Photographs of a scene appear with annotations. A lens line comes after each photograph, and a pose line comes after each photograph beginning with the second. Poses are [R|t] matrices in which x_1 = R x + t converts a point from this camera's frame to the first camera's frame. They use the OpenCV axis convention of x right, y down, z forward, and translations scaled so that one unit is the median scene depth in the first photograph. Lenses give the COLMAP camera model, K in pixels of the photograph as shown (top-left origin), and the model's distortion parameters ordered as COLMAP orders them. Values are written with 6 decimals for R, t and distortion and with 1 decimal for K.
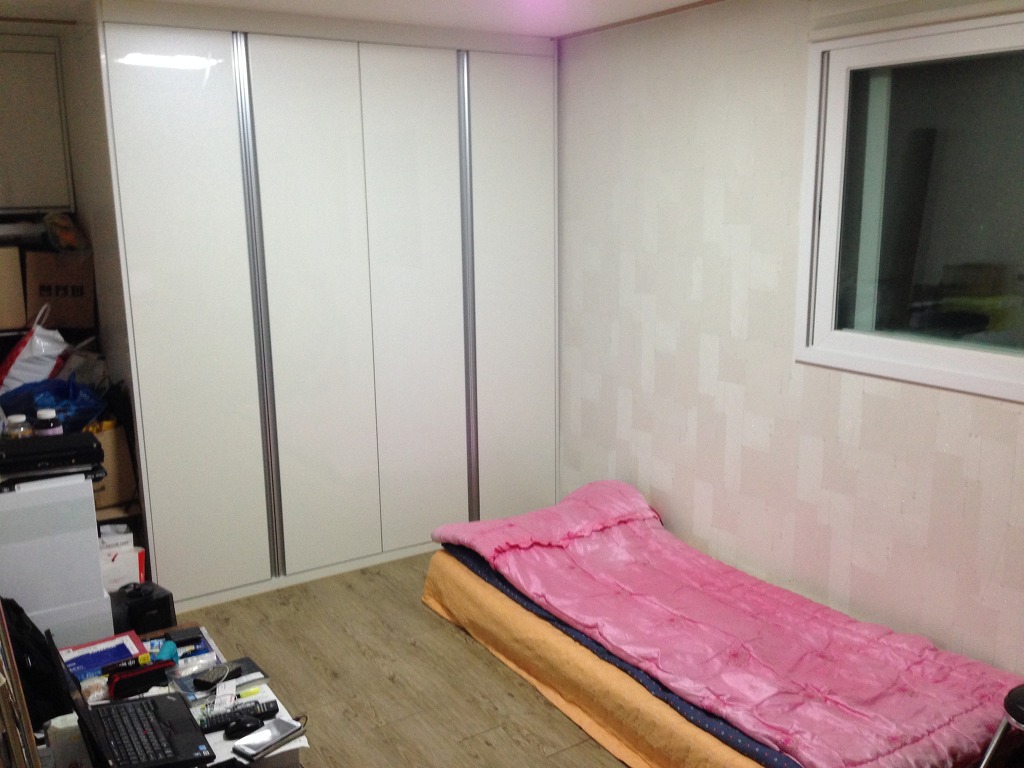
lens RADIAL K [[937.0, 0, 513.1], [0, 937.0, 386.4], [0, 0, 1]] dist [0.128117, -0.230747]
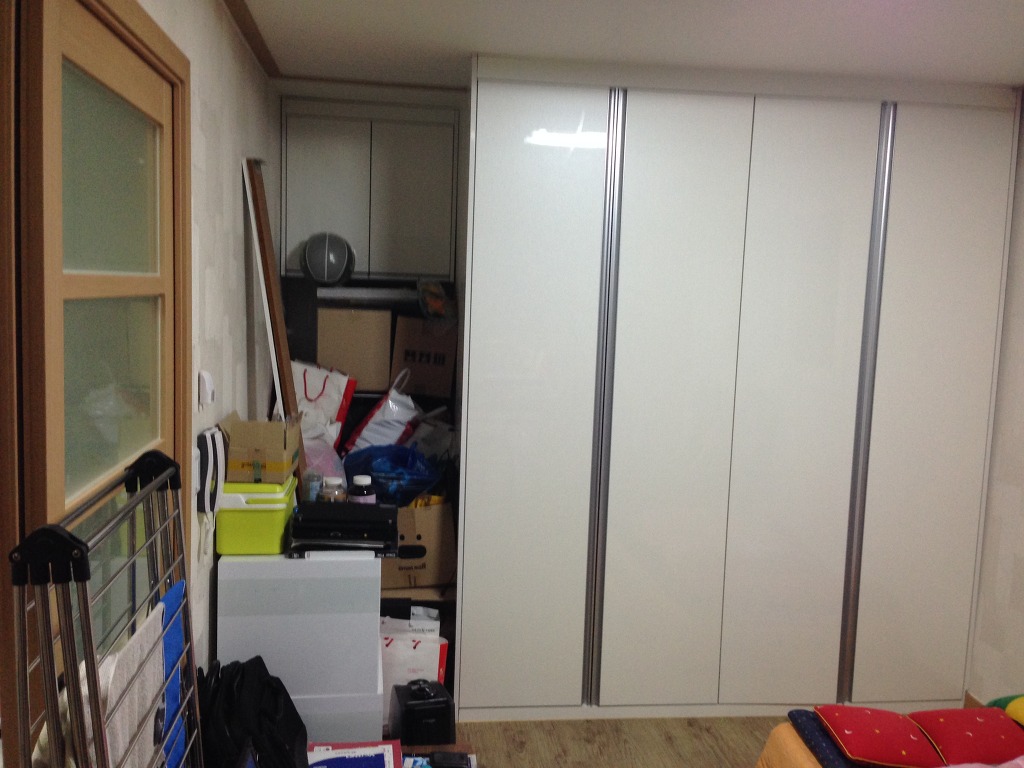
lens RADIAL K [[937.0, 0, 513.1], [0, 937.0, 386.4], [0, 0, 1]] dist [0.128117, -0.230747]
pose [[0.900092, 0.092540, -0.425759, 0.032116], [-0.136053, 0.988017, -0.072880, -0.013556], [0.413912, 0.123525, 0.901897, 0.180270]]
